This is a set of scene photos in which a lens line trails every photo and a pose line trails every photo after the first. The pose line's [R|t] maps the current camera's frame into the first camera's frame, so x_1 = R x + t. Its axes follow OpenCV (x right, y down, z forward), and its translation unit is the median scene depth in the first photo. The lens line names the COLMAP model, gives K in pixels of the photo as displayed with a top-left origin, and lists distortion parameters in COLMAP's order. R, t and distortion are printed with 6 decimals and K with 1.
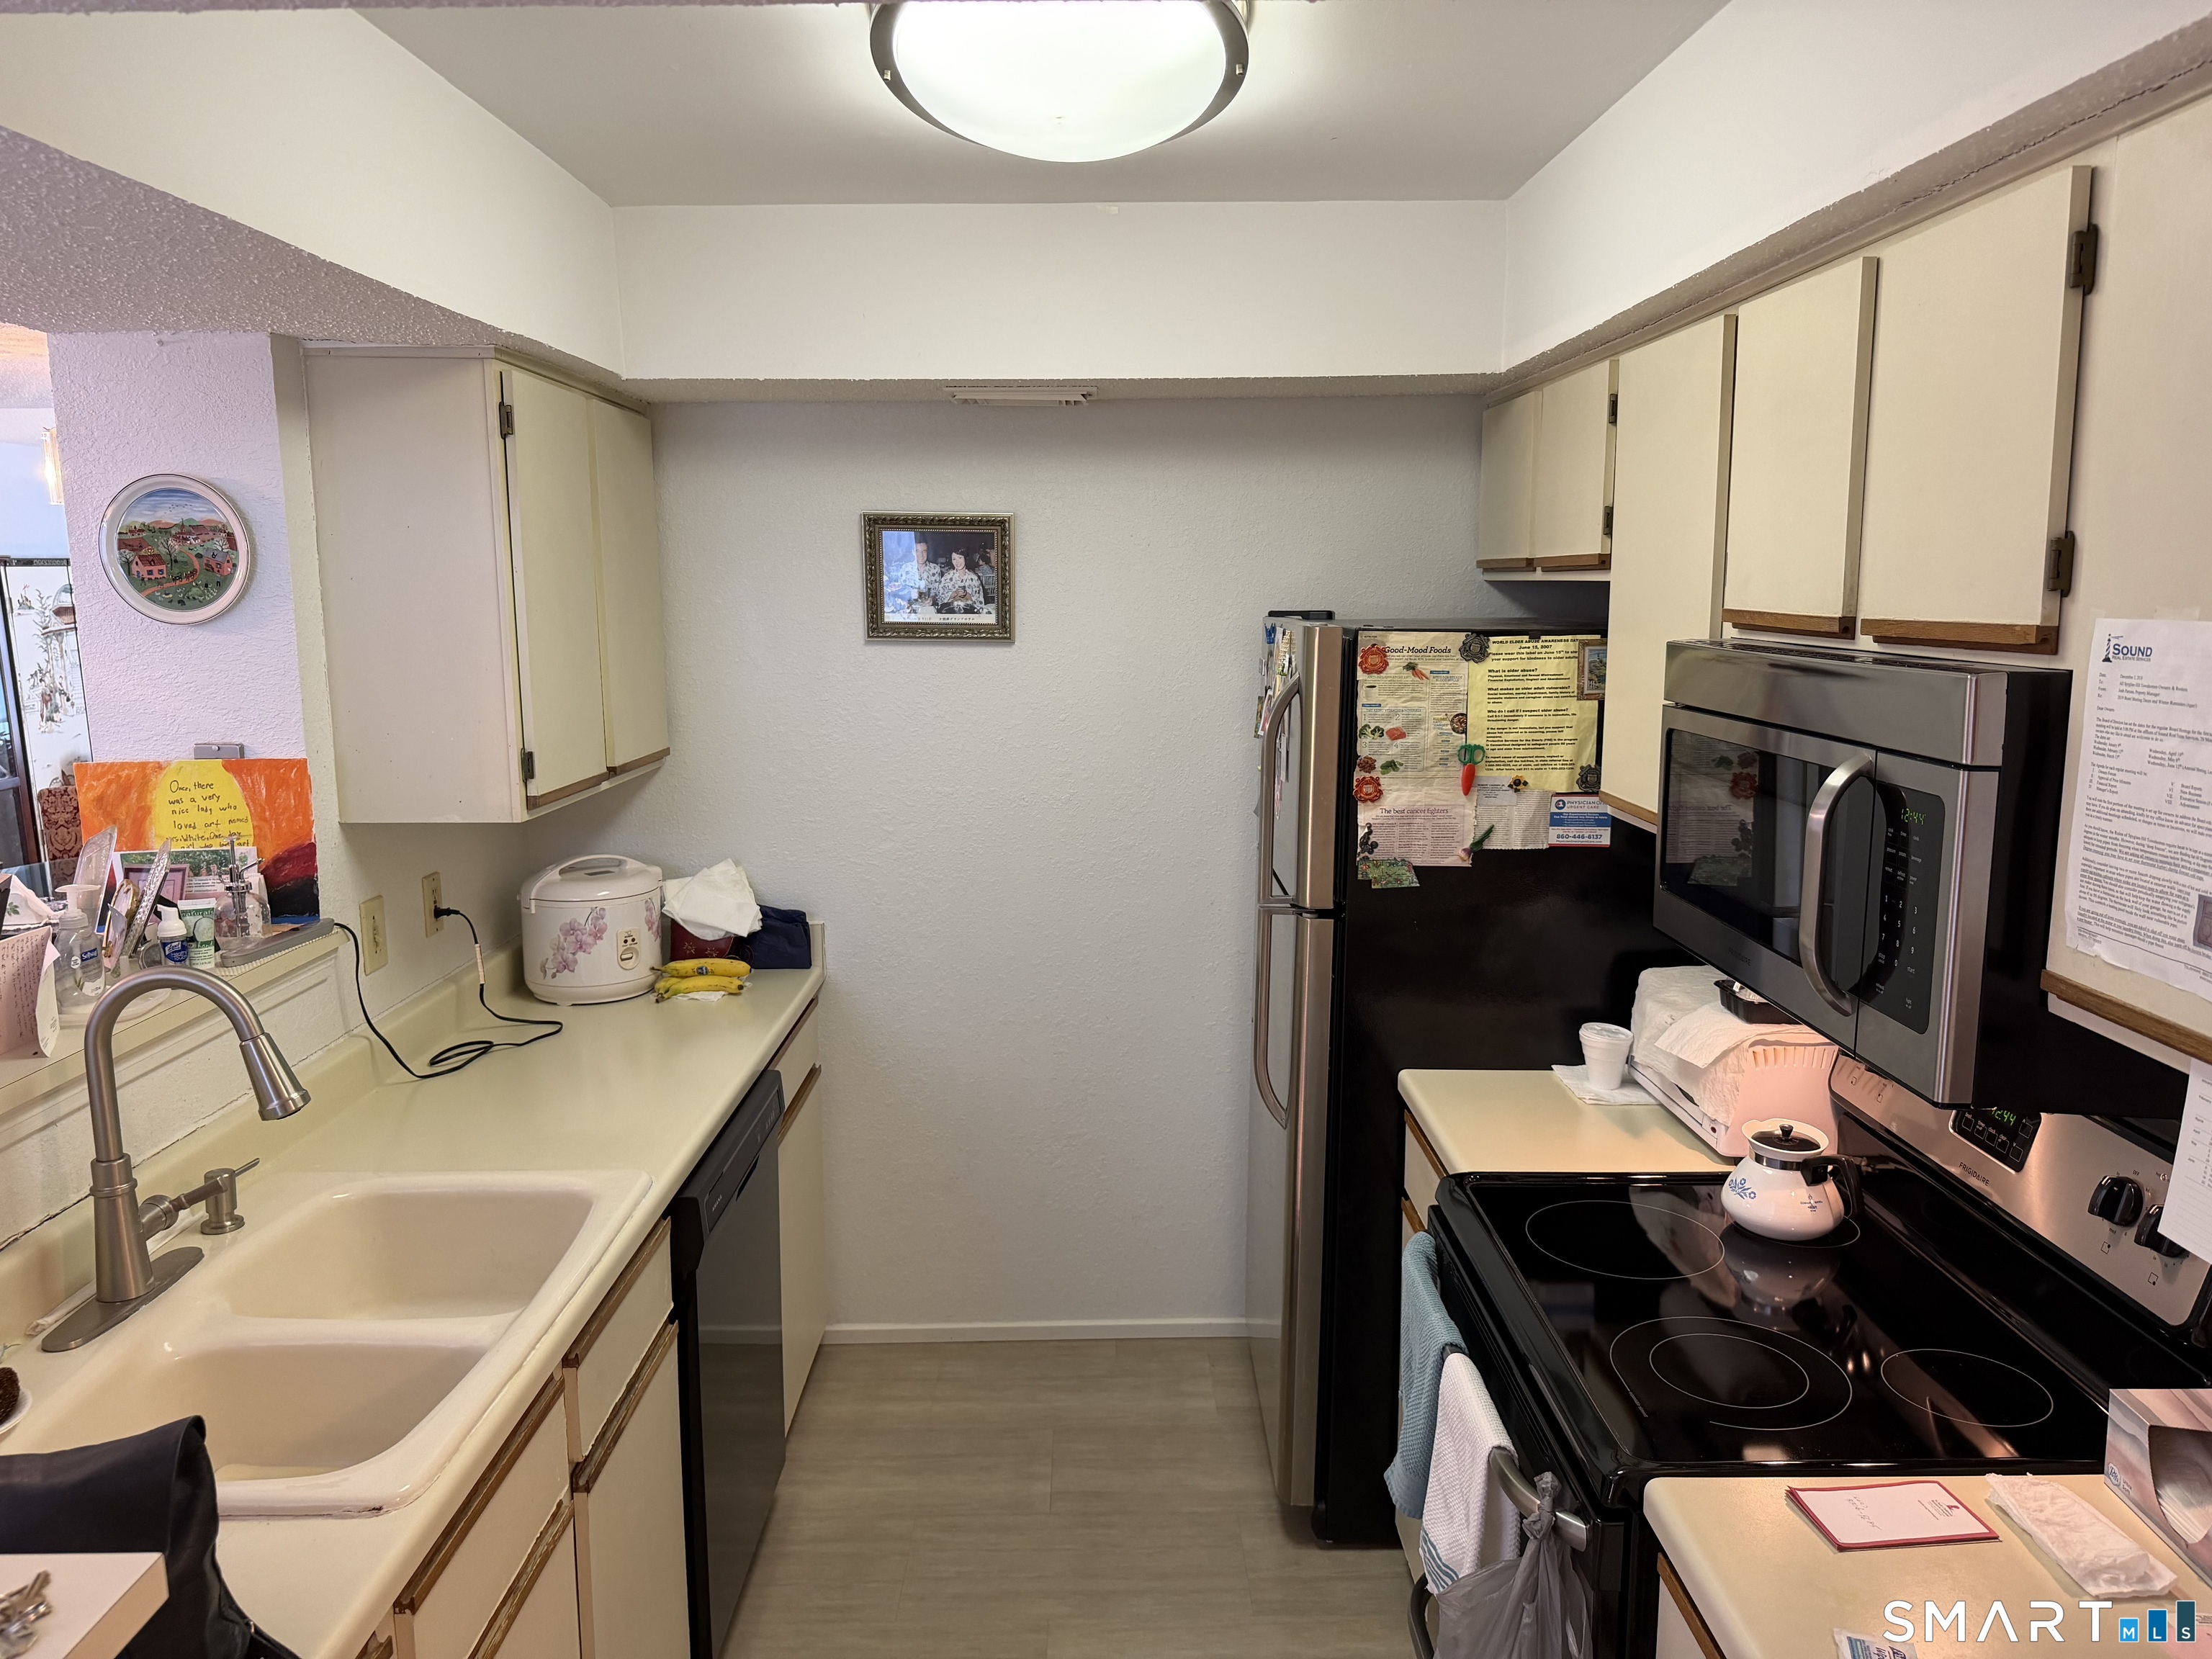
lens RADIAL K [[1559.1, 0, 1139.0], [0, 1559.1, 824.4], [0, 0, 1]] dist [0.122284, -0.163620]
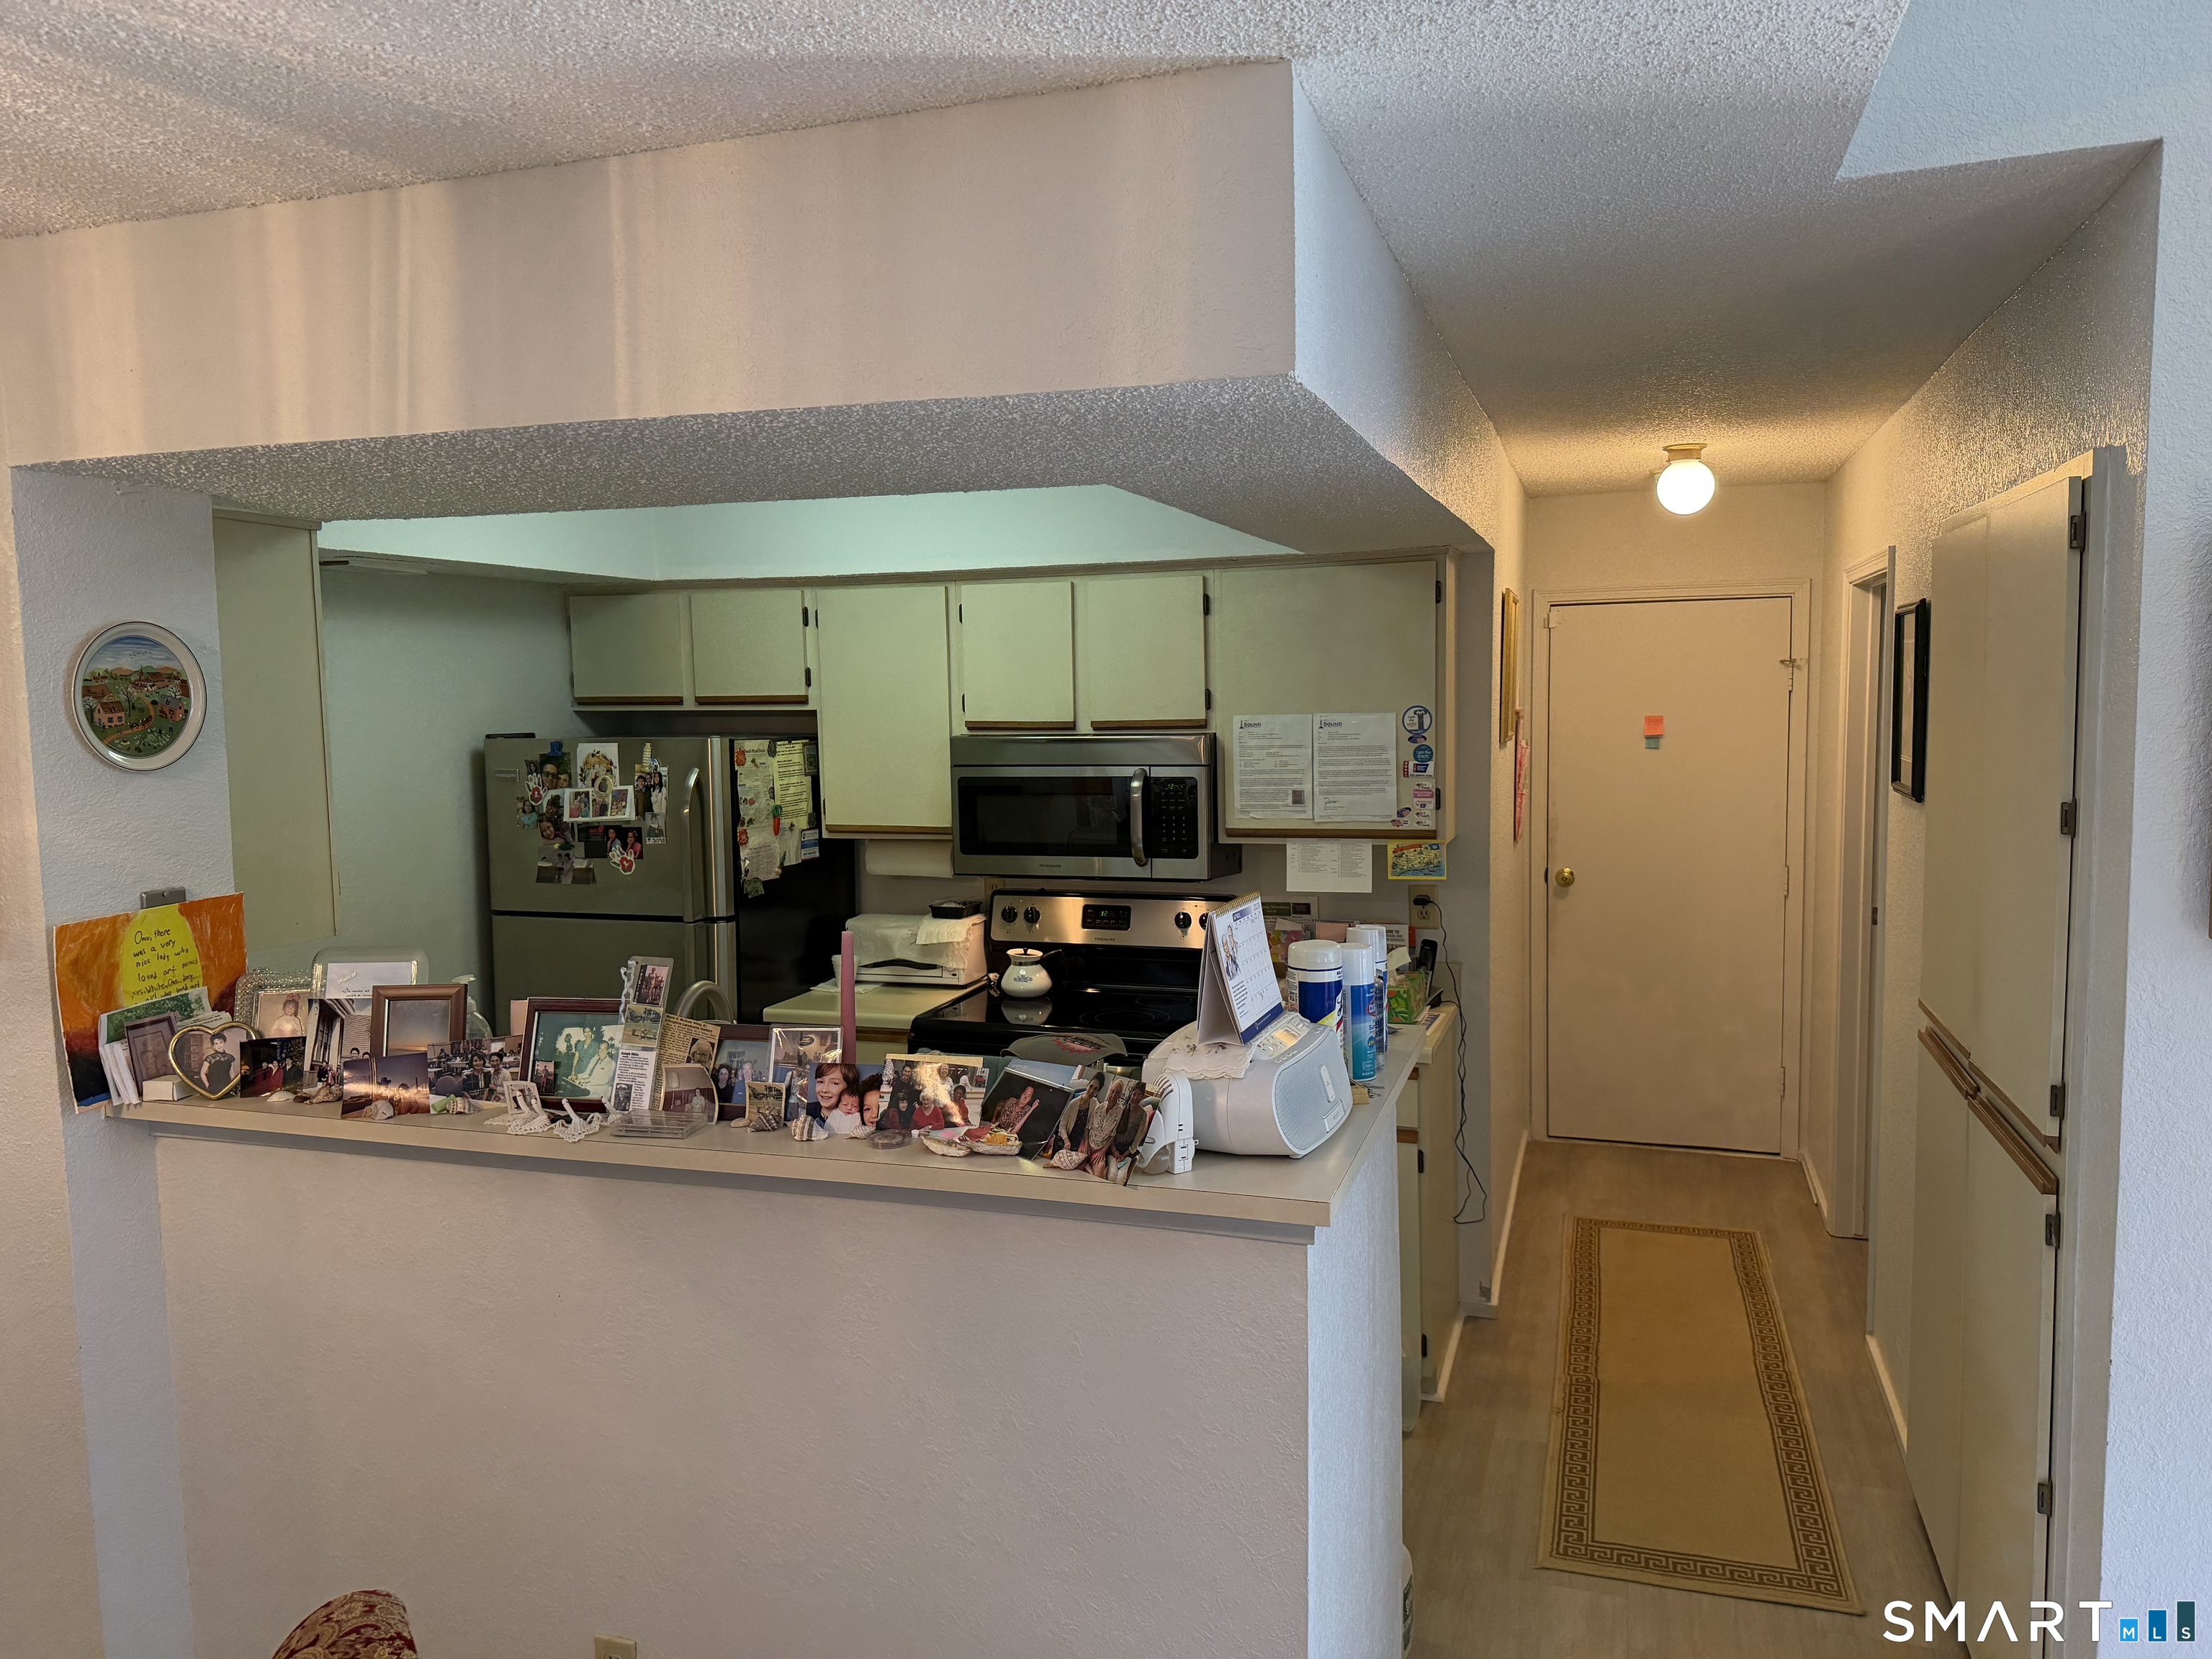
lens RADIAL K [[1529.8, 0, 1106.0], [0, 1529.8, 829.5], [0, 0, 1]] dist [0.186171, -0.338179]
pose [[0.320319, -0.085740, 0.943421, -1.273440], [0.161109, 0.986318, 0.034937, -0.026353], [-0.933509, 0.140803, 0.329750, 0.122877]]
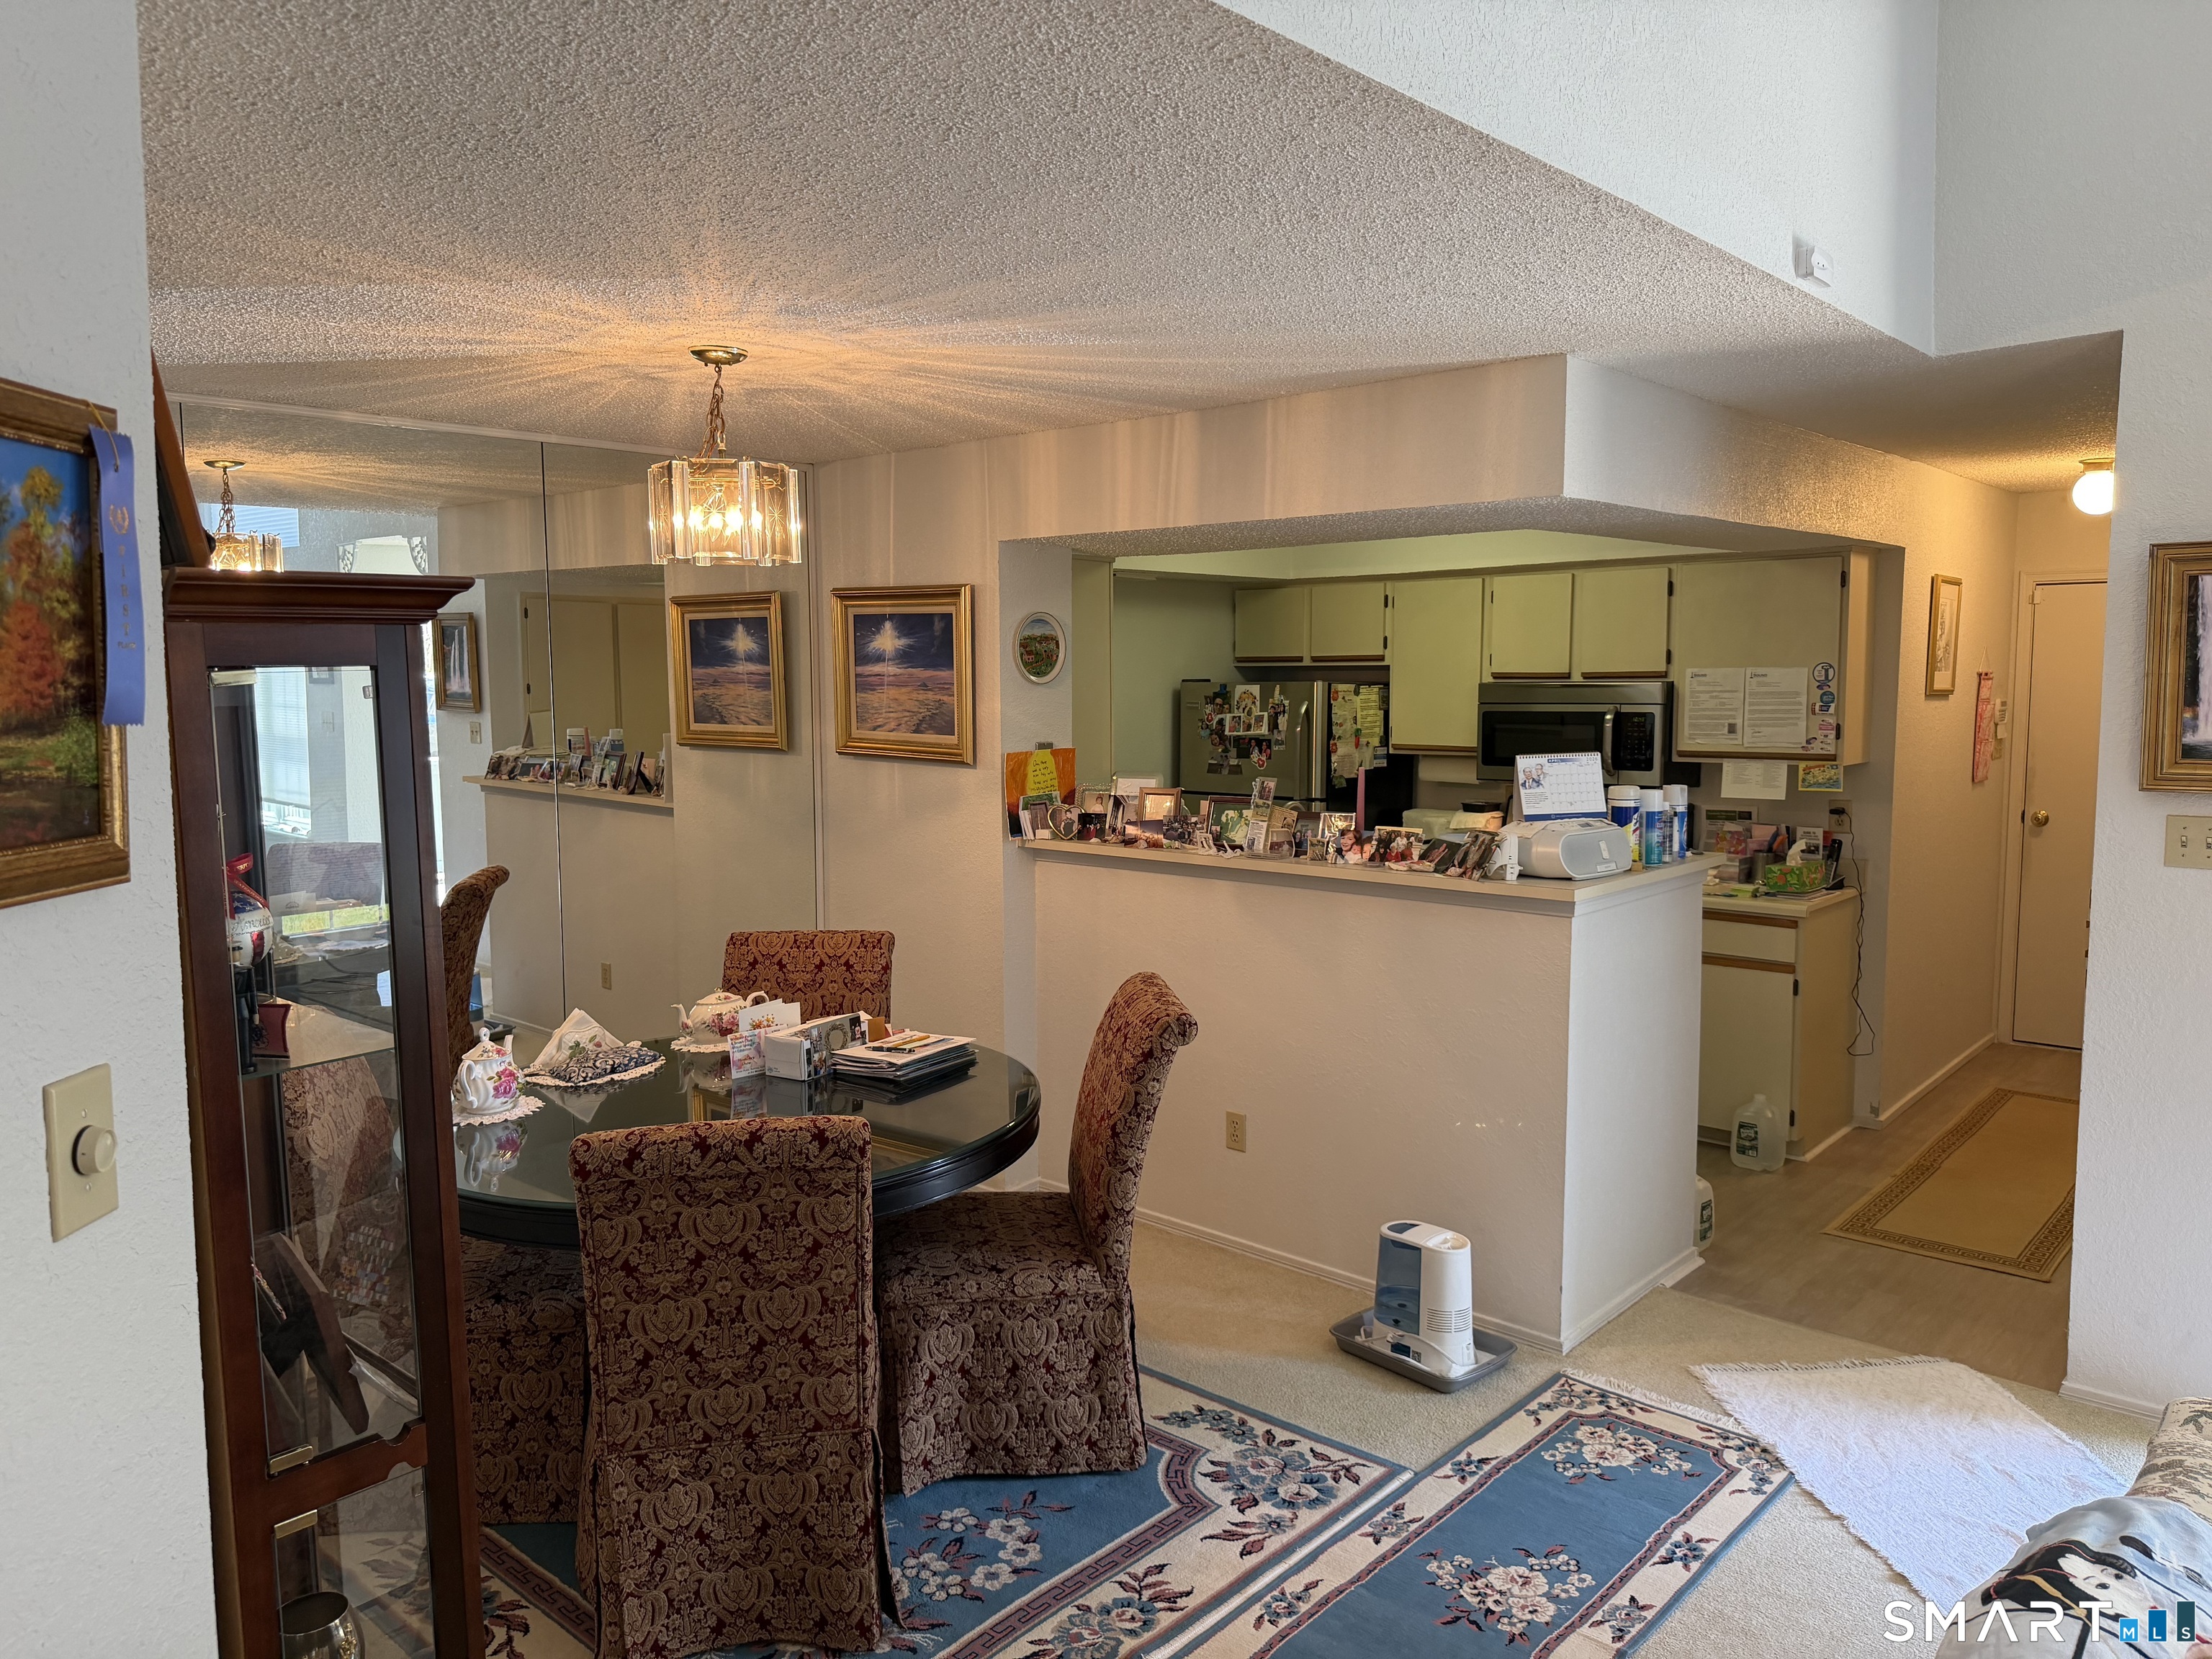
lens RADIAL K [[1556.4, 0, 1091.5], [0, 1556.4, 820.9], [0, 0, 1]] dist [0.152916, -0.362039]
pose [[0.676077, -0.068722, 0.733620, -1.977434], [0.116667, 0.993065, -0.014490, 0.085538], [-0.727537, 0.095385, 0.679406, -0.395484]]
